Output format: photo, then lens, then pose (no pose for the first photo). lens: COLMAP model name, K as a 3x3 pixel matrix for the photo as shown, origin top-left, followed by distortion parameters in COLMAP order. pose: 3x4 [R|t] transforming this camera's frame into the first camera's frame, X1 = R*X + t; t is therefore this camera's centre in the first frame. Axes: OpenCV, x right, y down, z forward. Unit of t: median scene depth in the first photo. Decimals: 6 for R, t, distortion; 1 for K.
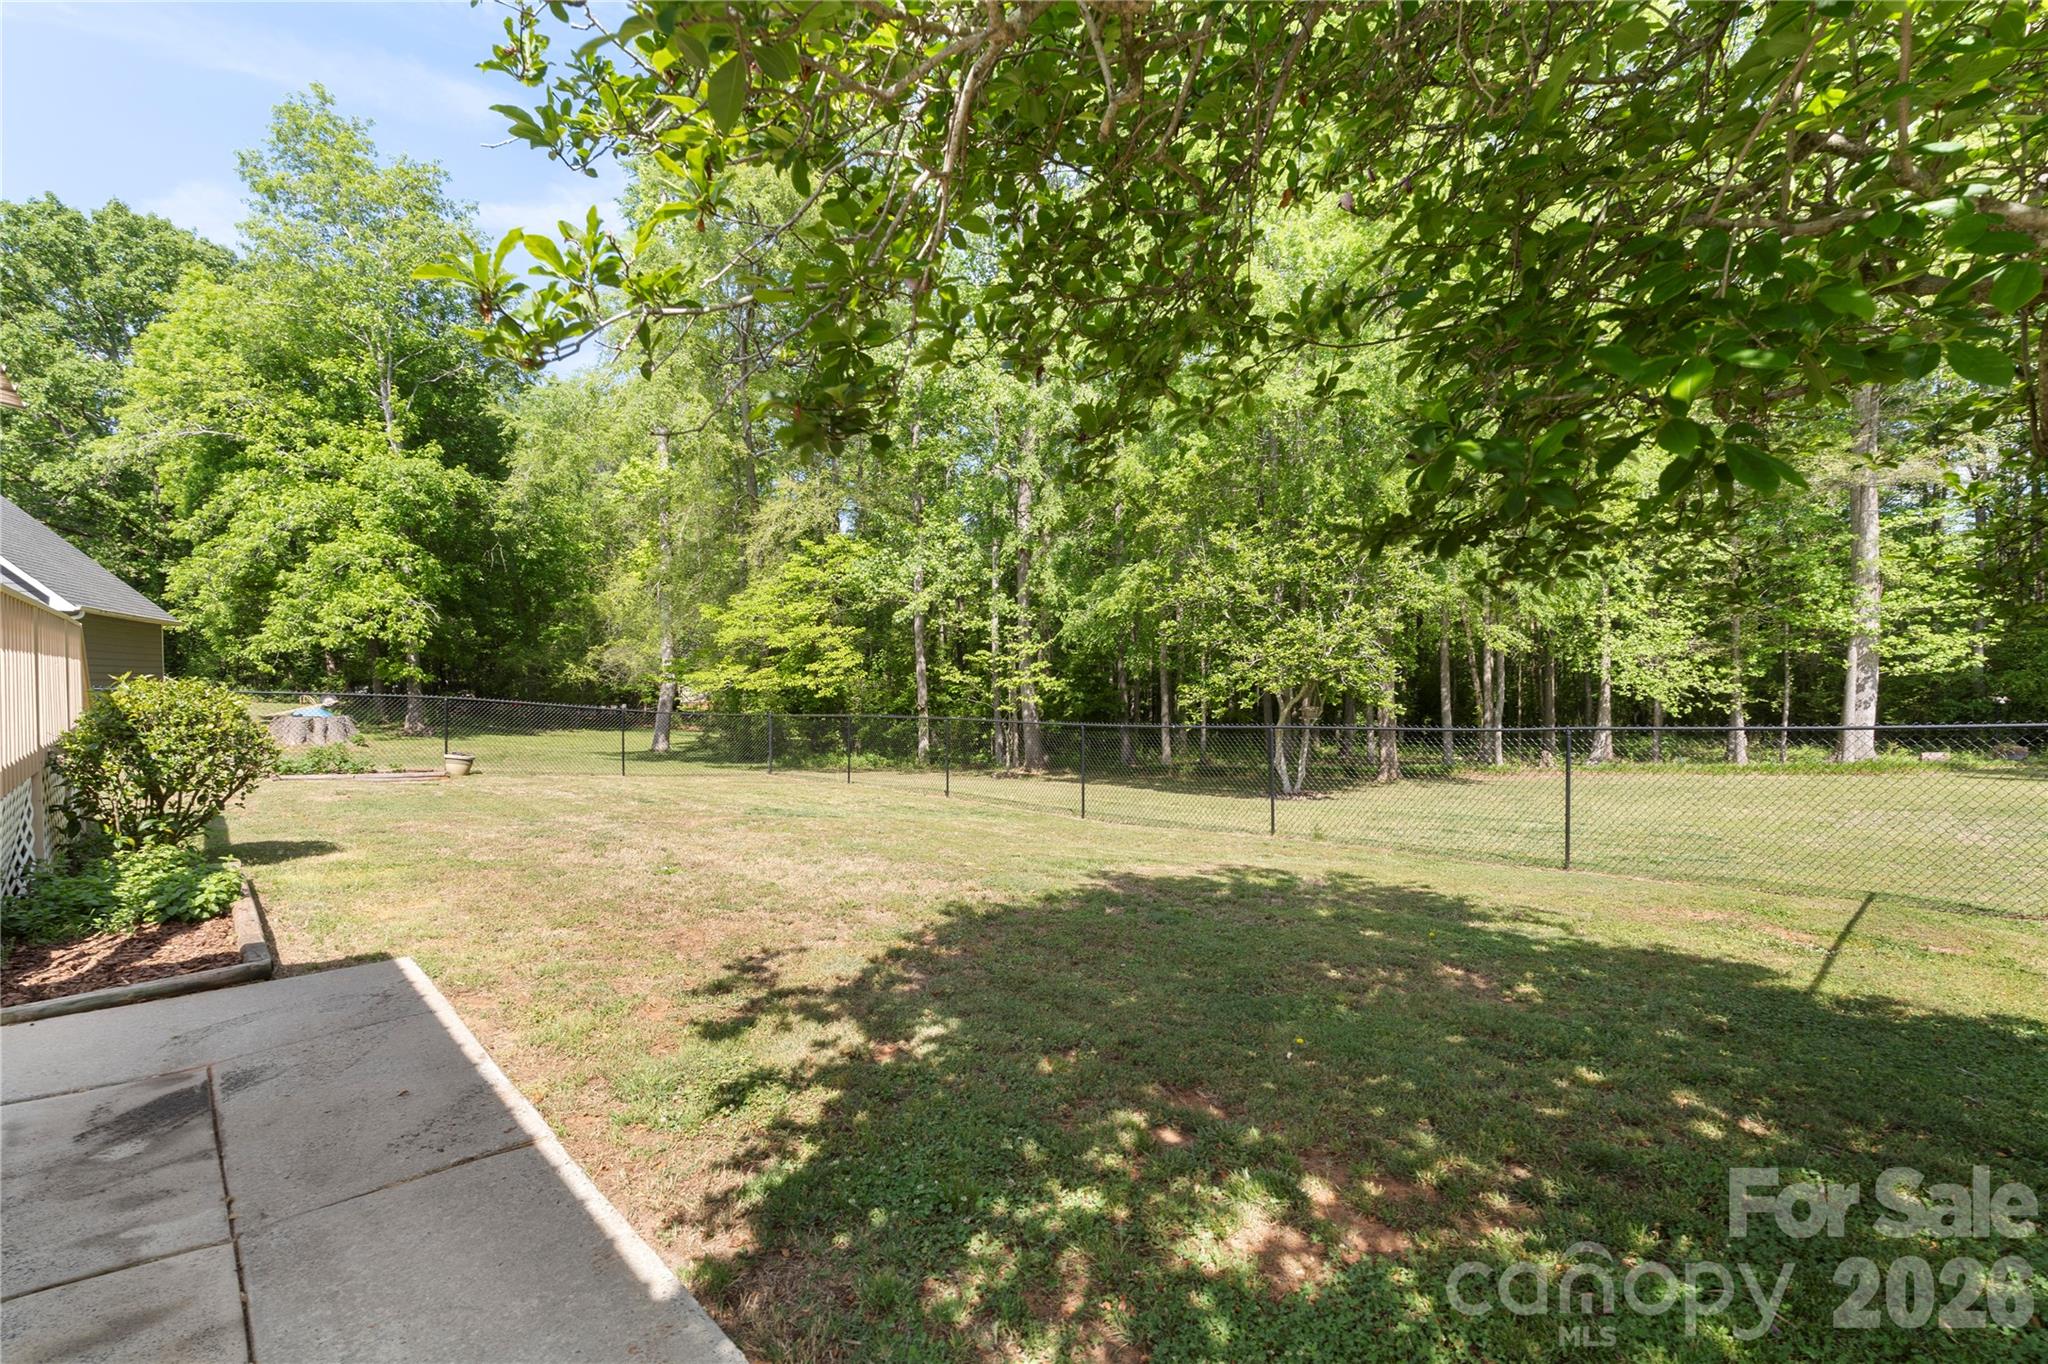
lens RADIAL K [[901.0, 0, 1024.8], [0, 901.0, 676.3], [0, 0, 1]] dist [-0.002008, -0.001323]
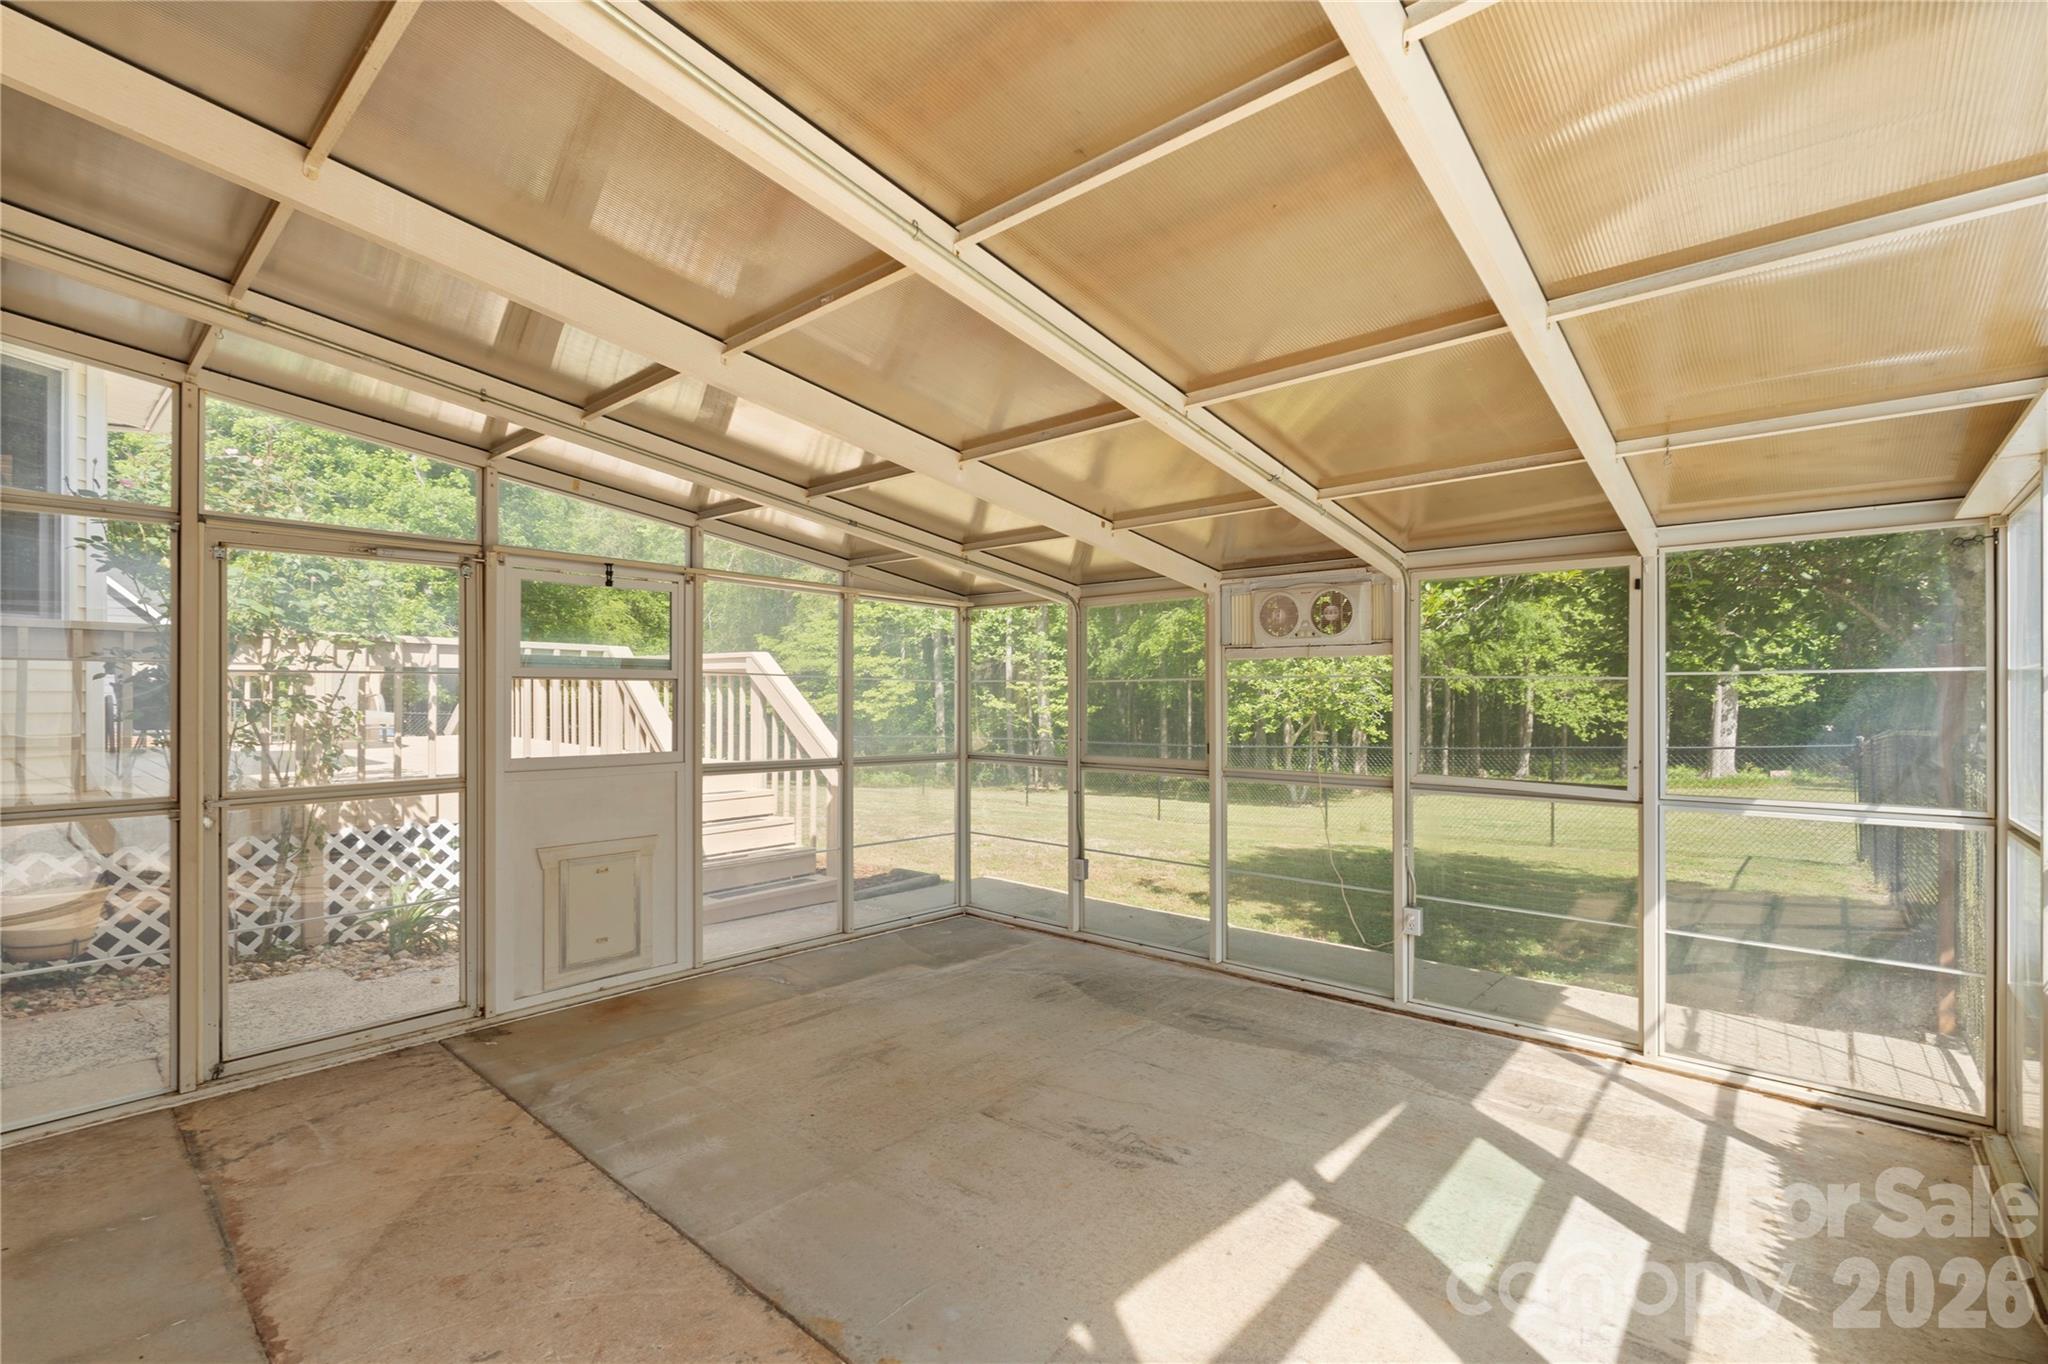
lens RADIAL K [[901.0, 0, 1027.2], [0, 901.0, 688.1], [0, 0, 1]] dist [-0.002008, -0.001323]
pose [[0.995134, 0.009504, 0.098074, -0.146067], [-0.008386, 0.999895, -0.011805, -0.005291], [-0.098175, 0.010925, 0.995109, -0.136859]]
